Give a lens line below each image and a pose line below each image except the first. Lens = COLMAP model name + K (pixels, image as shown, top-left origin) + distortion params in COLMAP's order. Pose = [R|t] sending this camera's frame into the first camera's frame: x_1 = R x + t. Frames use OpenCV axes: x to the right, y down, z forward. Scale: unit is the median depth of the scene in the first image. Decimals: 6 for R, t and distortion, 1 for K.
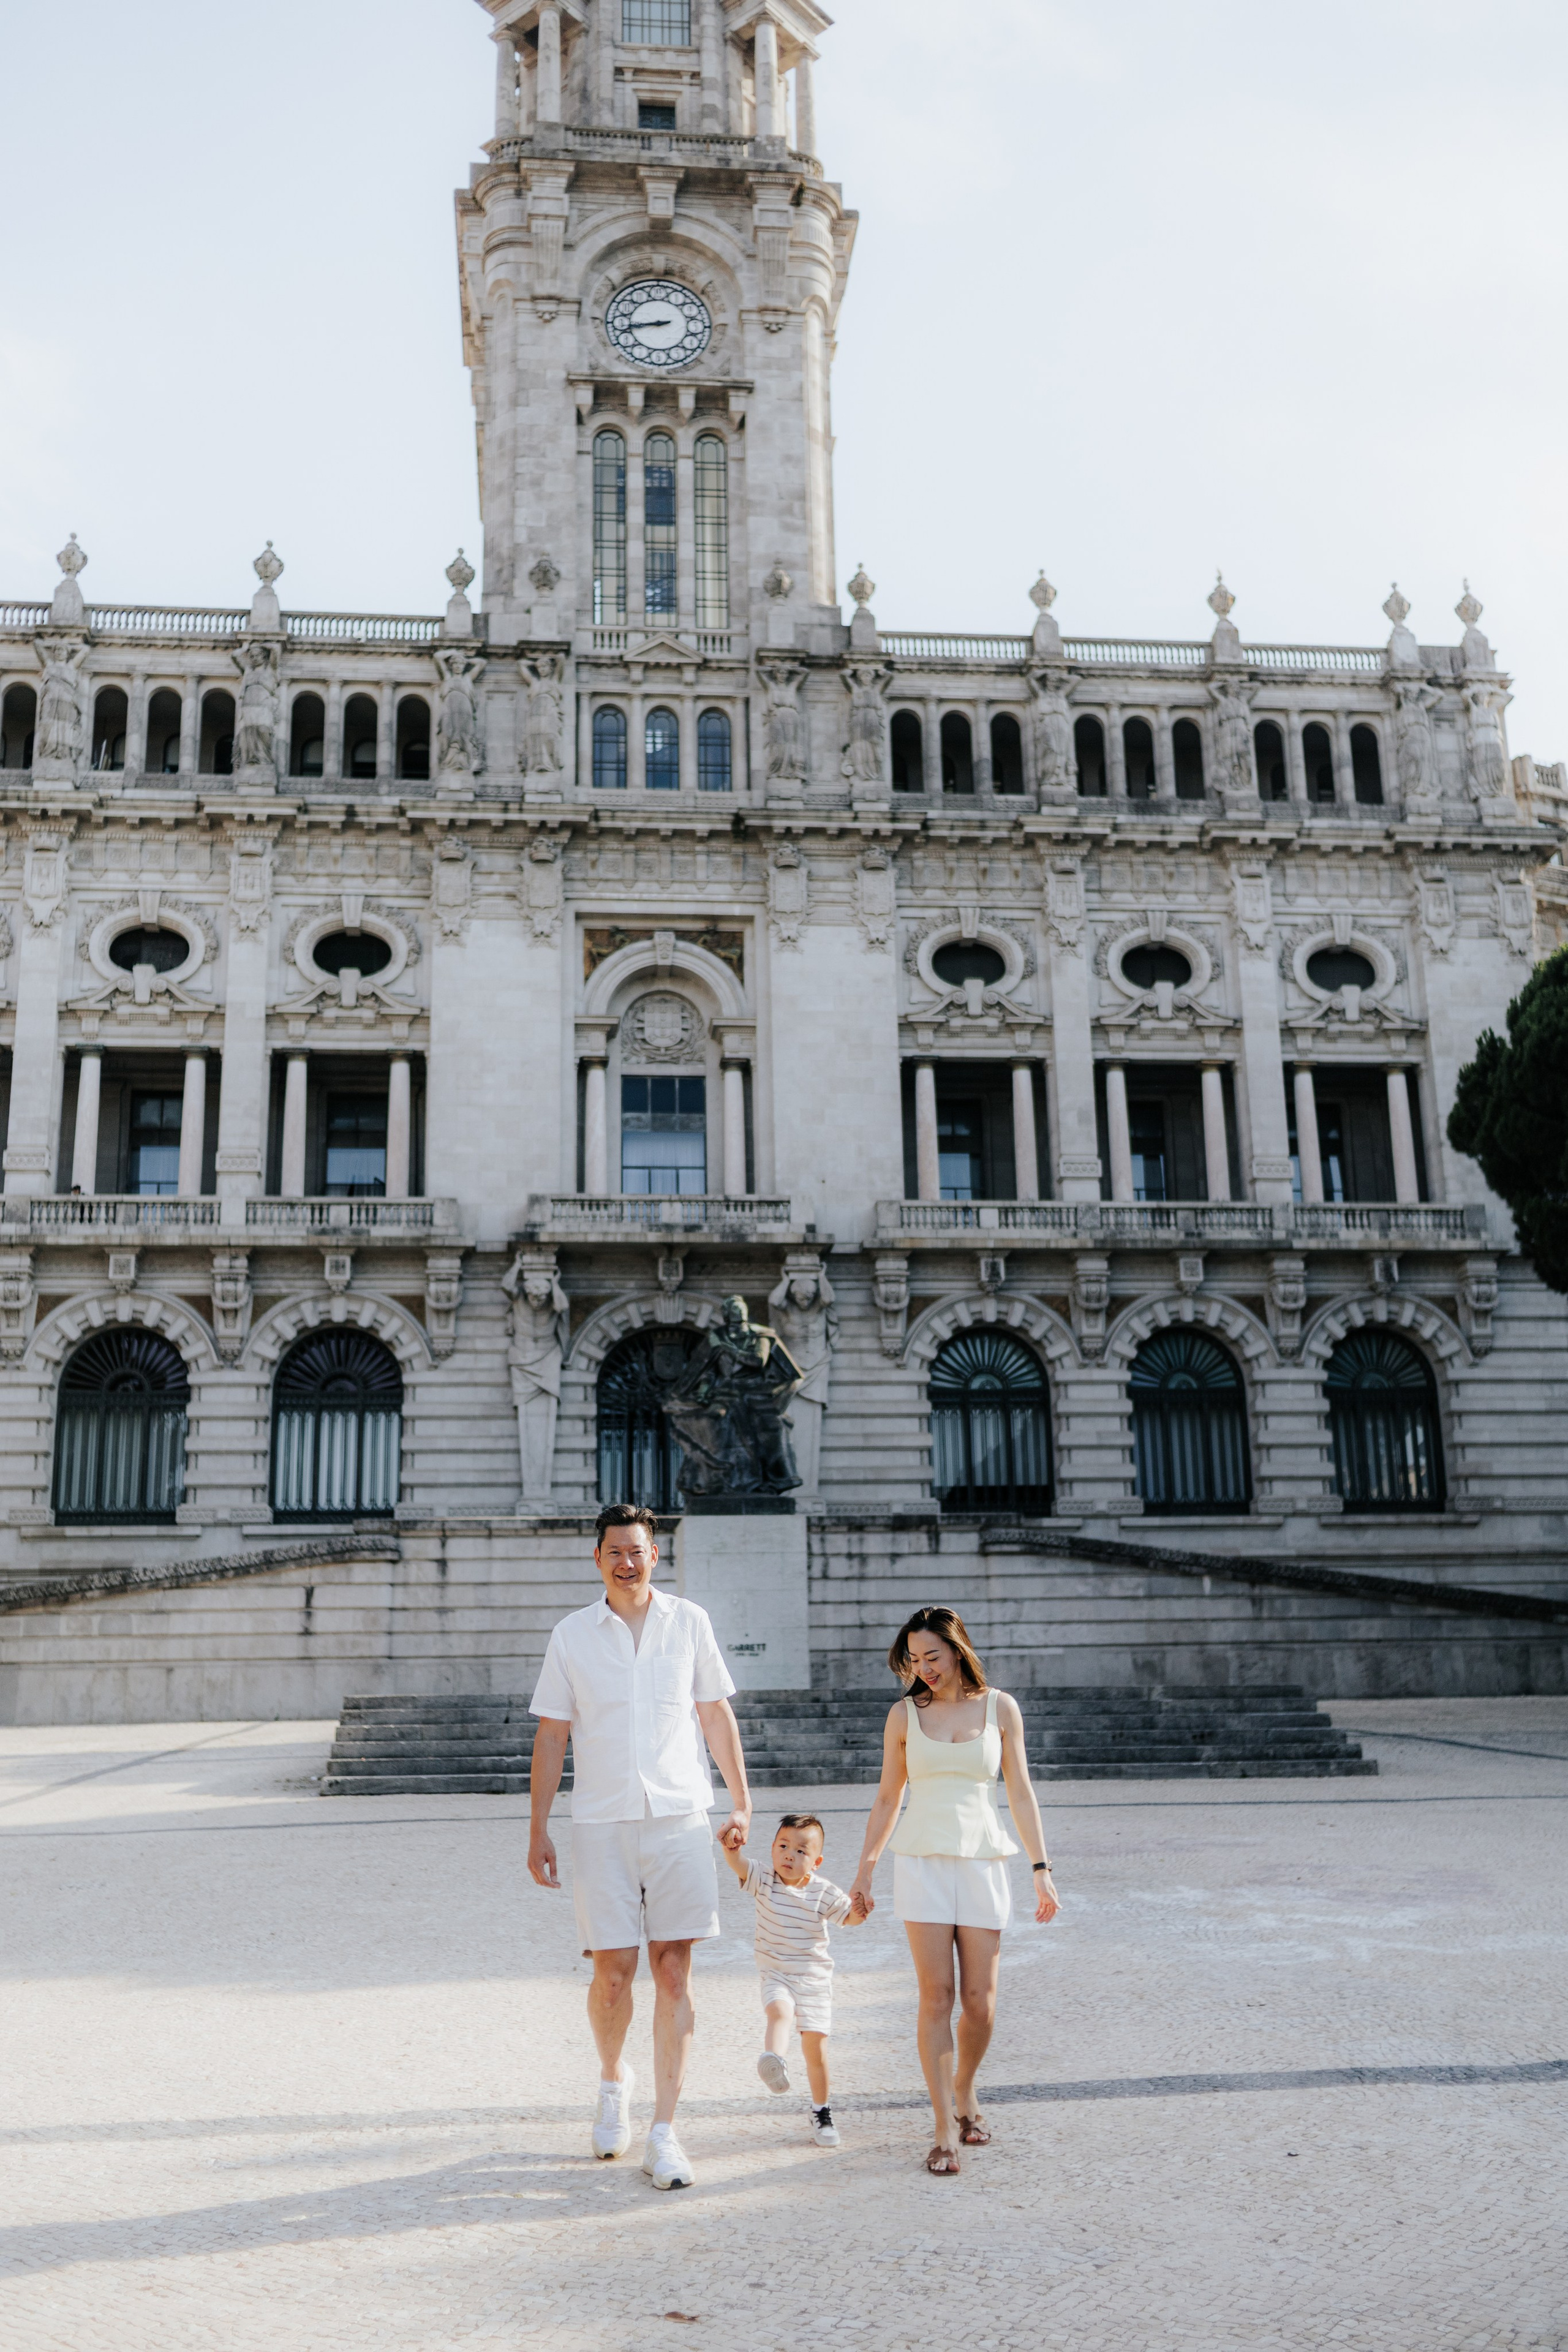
lens RADIAL K [[2247.7, 0, 793.1], [0, 2247.7, 1177.2], [0, 0, 1]] dist [-0.008550, 0.003230]
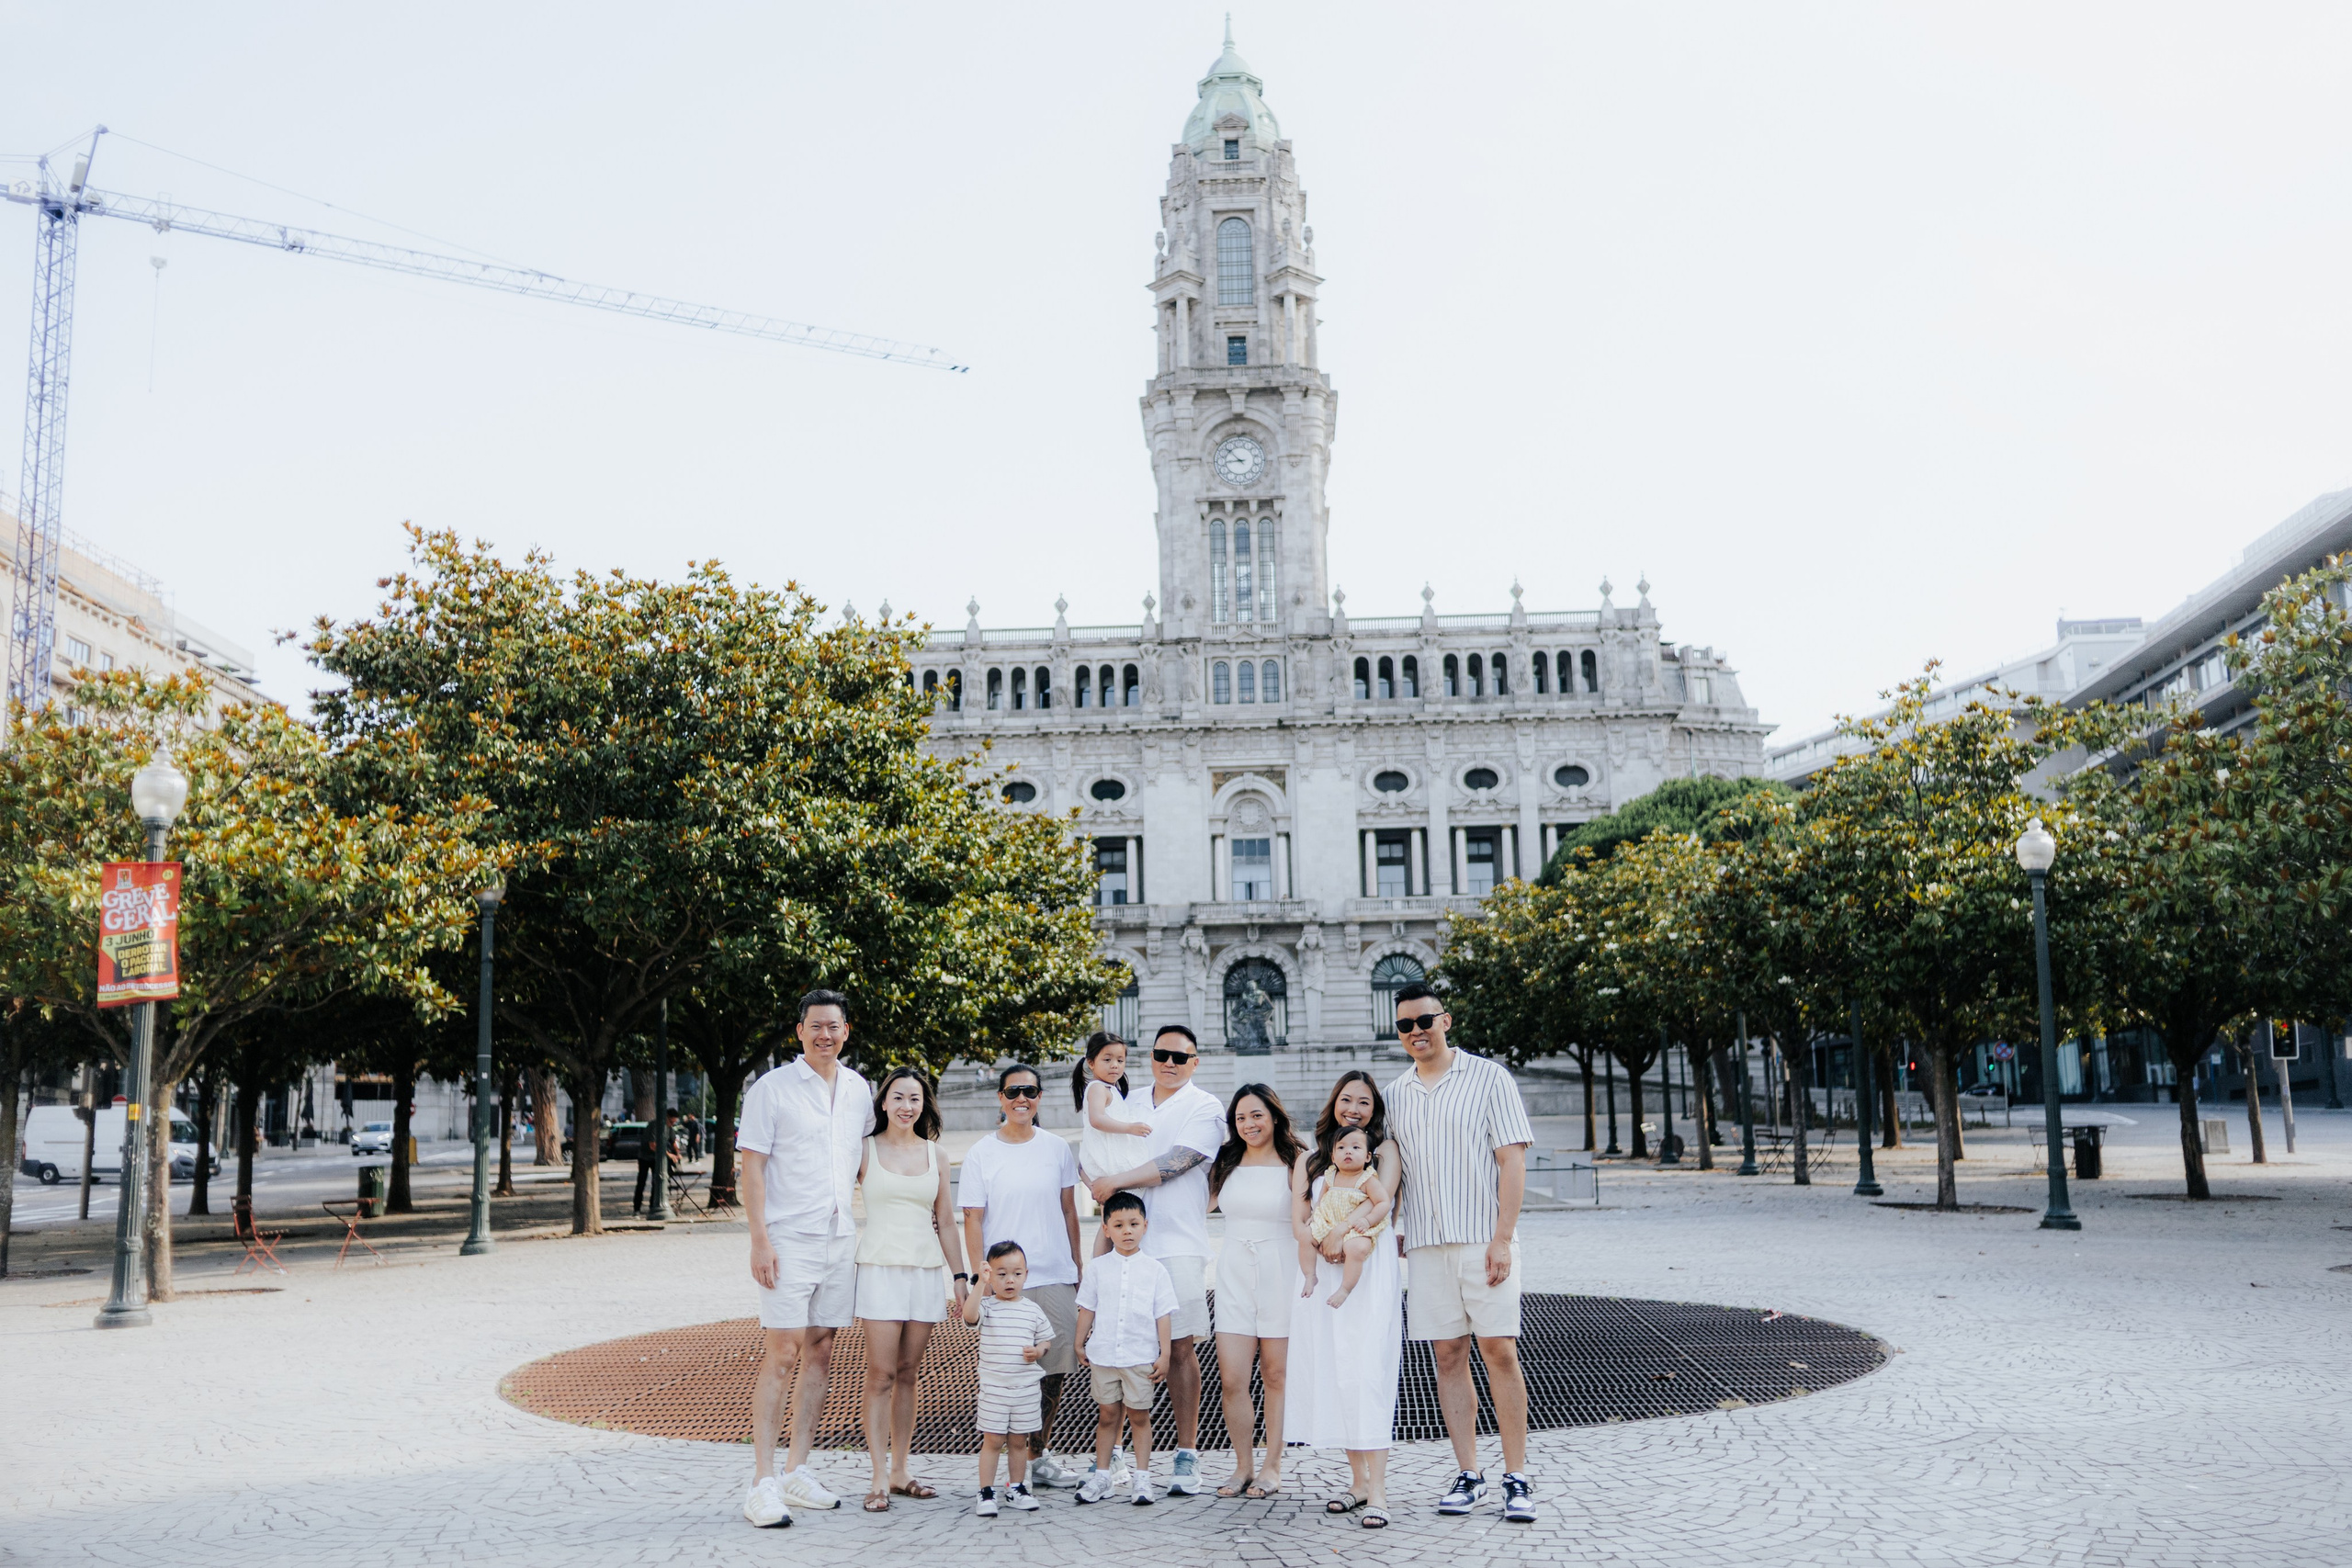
lens RADIAL K [[2276.5, 0, 1176.0], [0, 2276.5, 784.0], [0, 0, 1]] dist [-0.008630, 0.015447]
pose [[0.988702, -0.028504, -0.147159, 0.197465], [0.038858, 0.996930, 0.067972, -0.251859], [0.144770, -0.072922, 0.986775, -1.186758]]
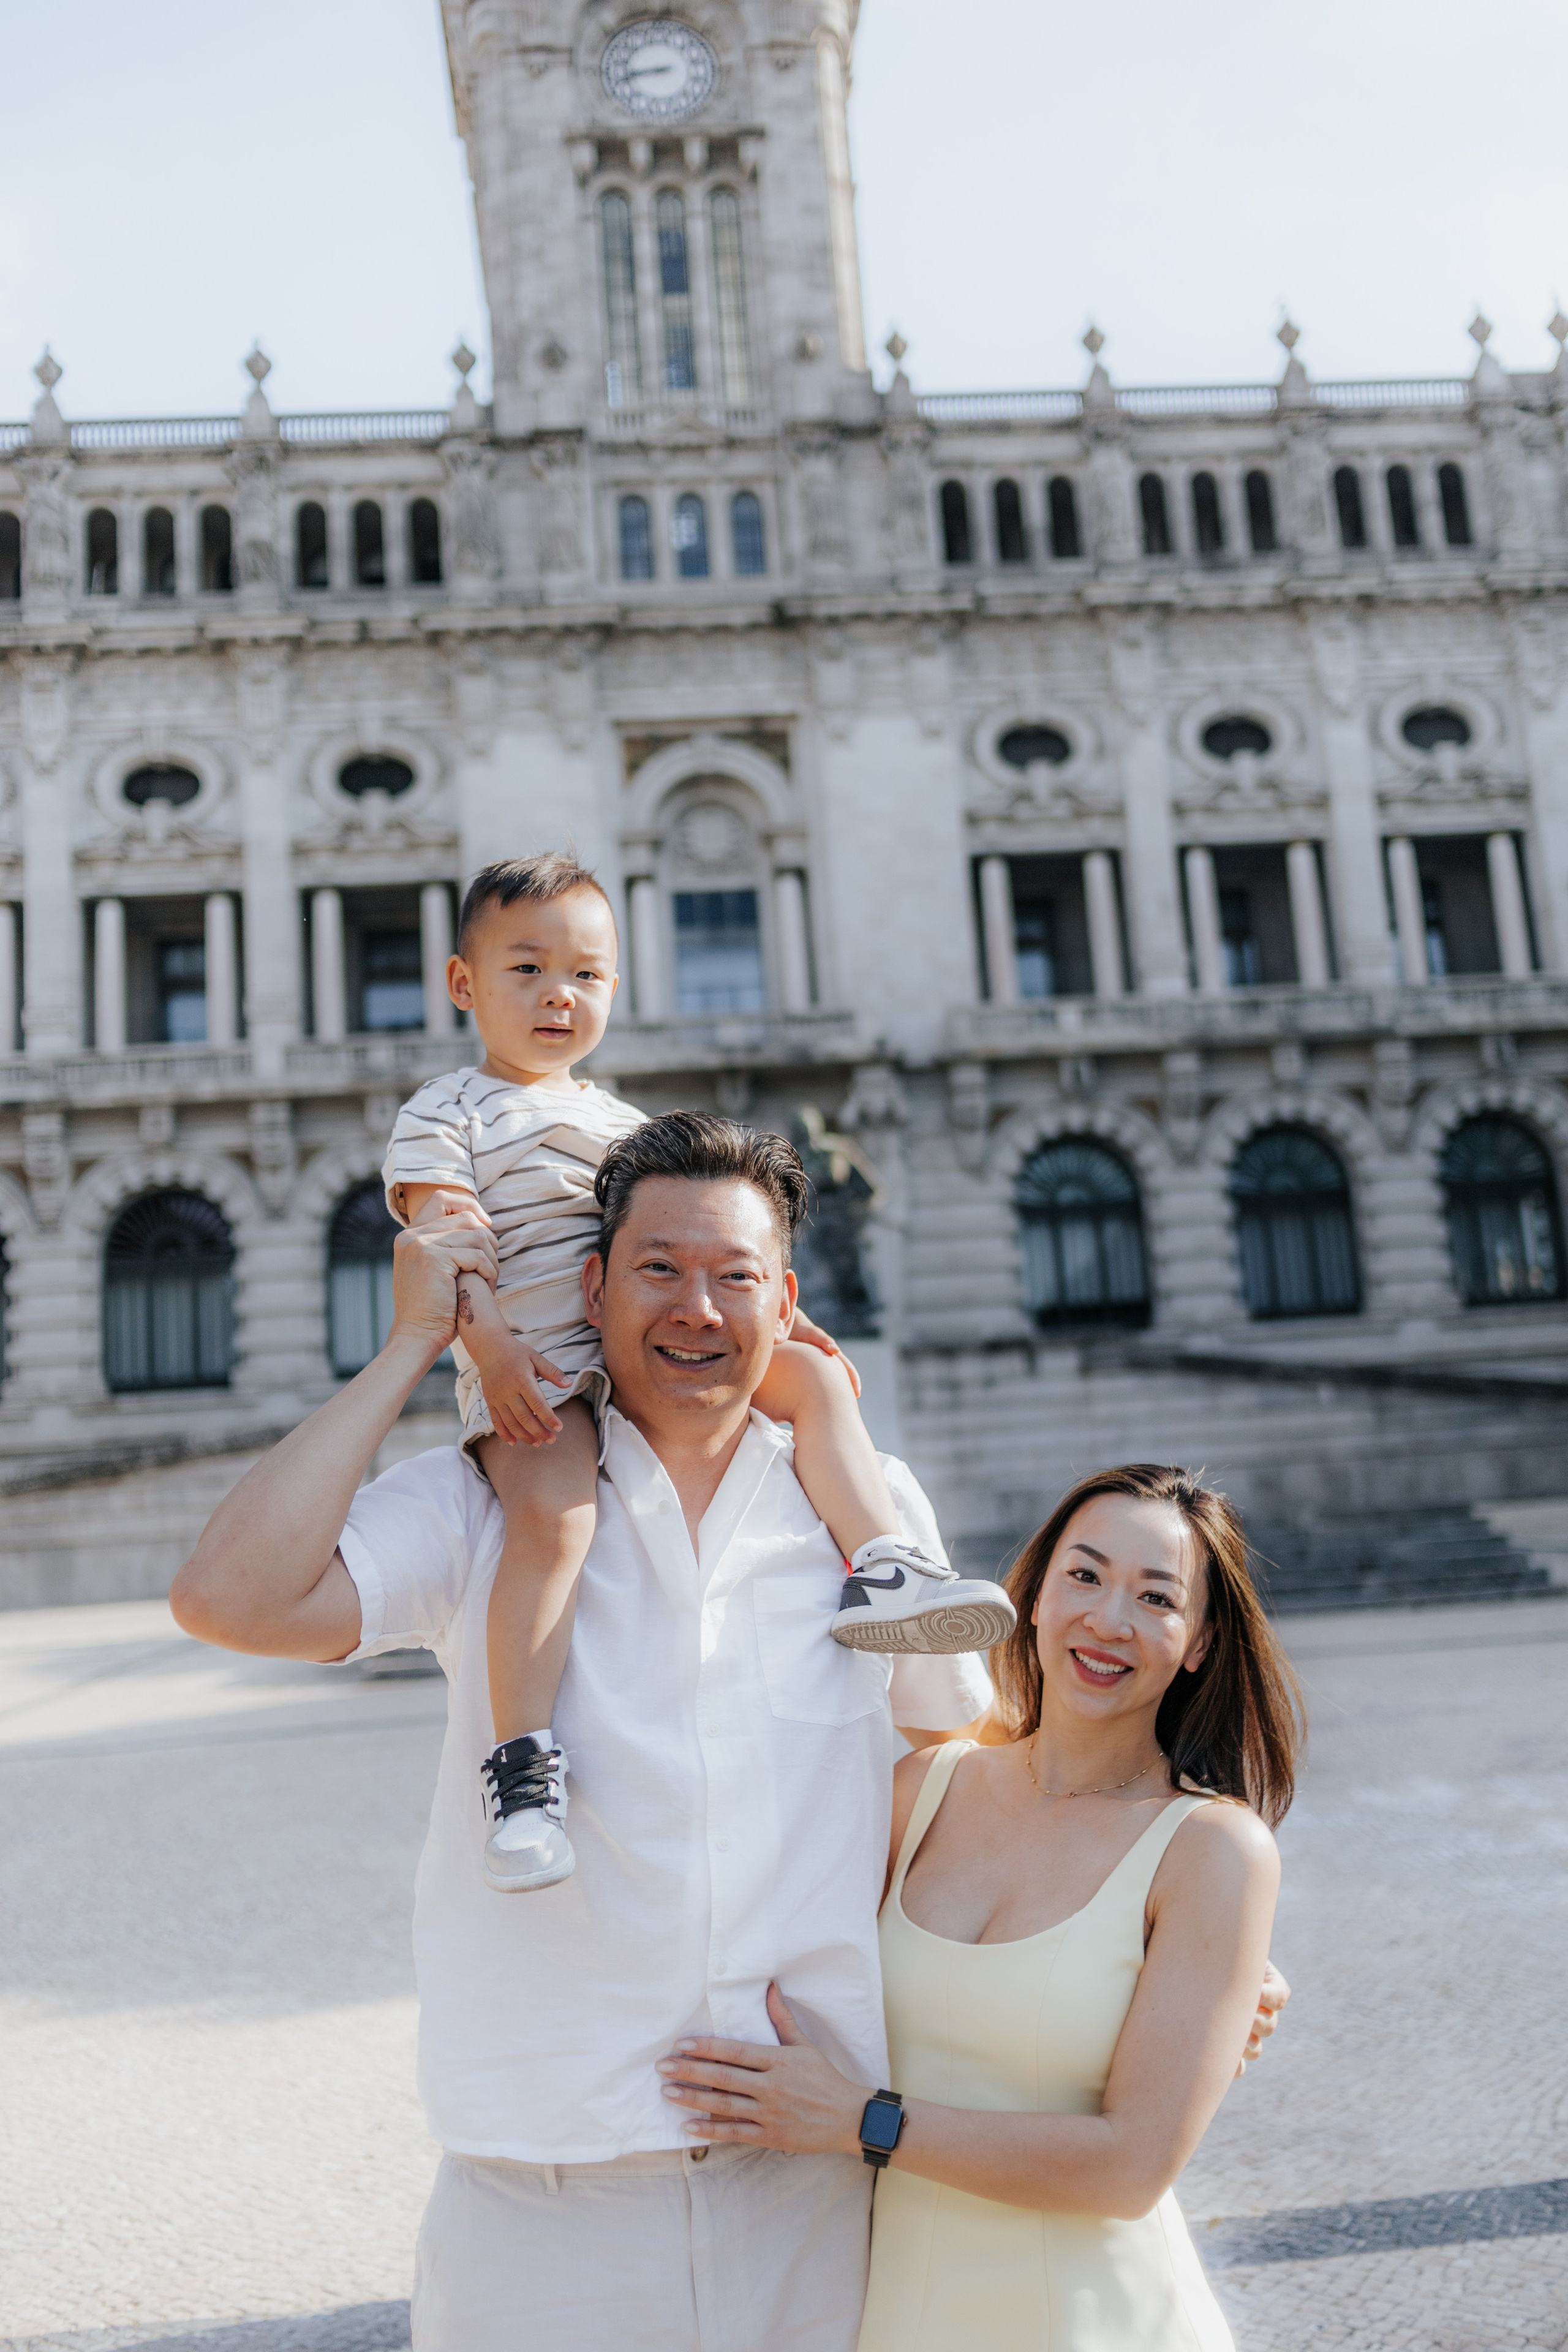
lens RADIAL K [[2276.7, 0, 797.8], [0, 2276.7, 1171.6], [0, 0, 1]] dist [-0.008630, 0.015447]
pose [[0.997852, -0.057146, -0.032028, 0.000658], [0.059290, 0.995744, 0.070556, 0.007411], [0.027860, -0.072303, 0.996994, 0.044003]]
